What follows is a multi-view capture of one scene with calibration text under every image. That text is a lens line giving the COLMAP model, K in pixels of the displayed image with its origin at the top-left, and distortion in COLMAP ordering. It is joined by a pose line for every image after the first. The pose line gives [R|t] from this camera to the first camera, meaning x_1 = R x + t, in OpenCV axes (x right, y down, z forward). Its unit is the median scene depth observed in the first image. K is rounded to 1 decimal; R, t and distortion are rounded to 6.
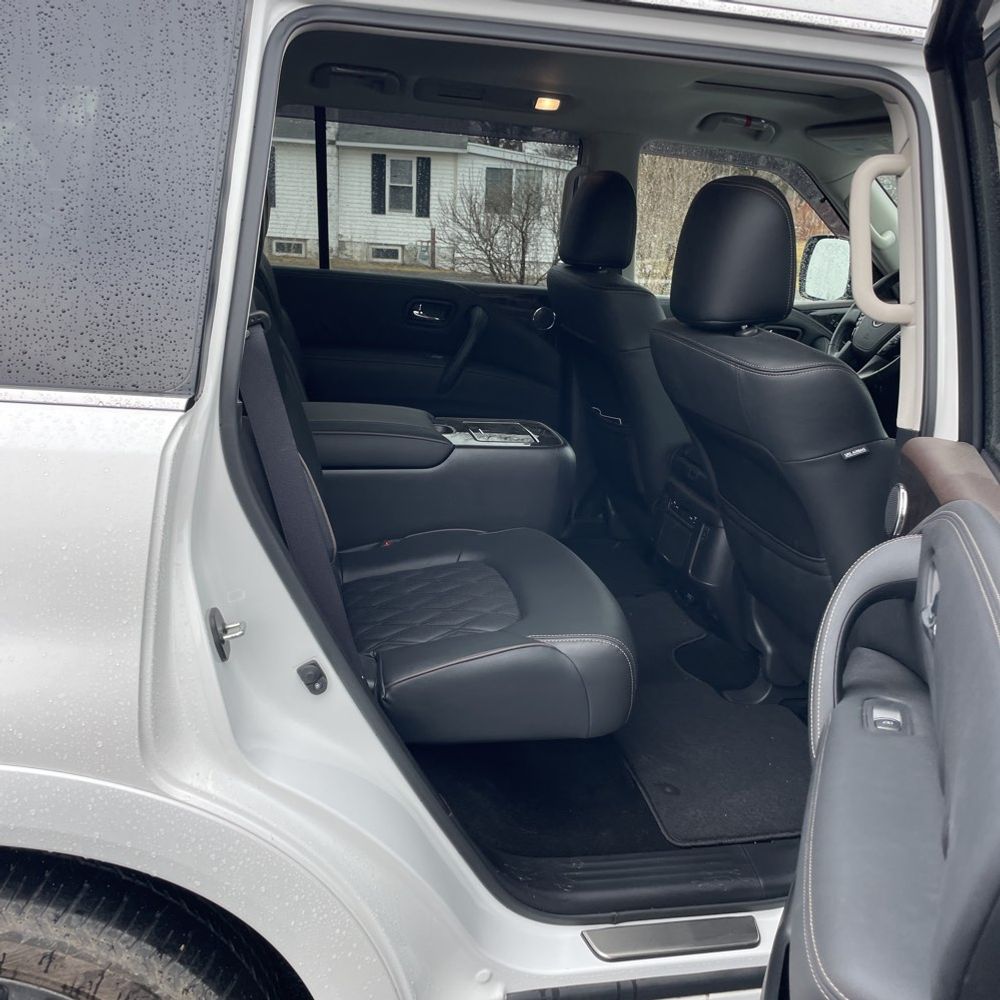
lens RADIAL K [[999.1, 0, 494.3], [0, 999.1, 499.3], [0, 0, 1]] dist [0.100718, -0.125763]
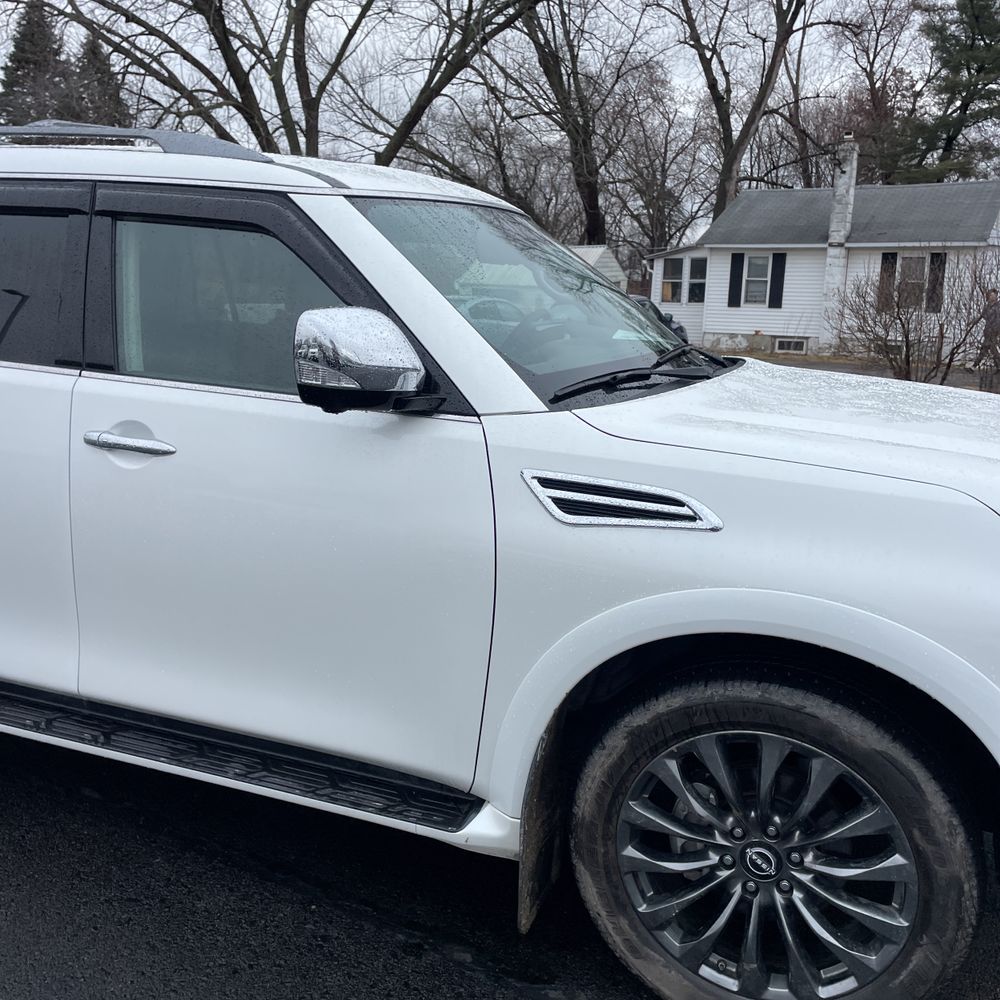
lens RADIAL K [[999.1, 0, 494.3], [0, 999.1, 499.3], [0, 0, 1]] dist [0.100718, -0.125763]
pose [[0.836578, 0.082838, -0.541549, 0.122363], [-0.136635, 0.988814, -0.059819, 0.010525], [0.530535, 0.124038, 0.838538, -0.010915]]
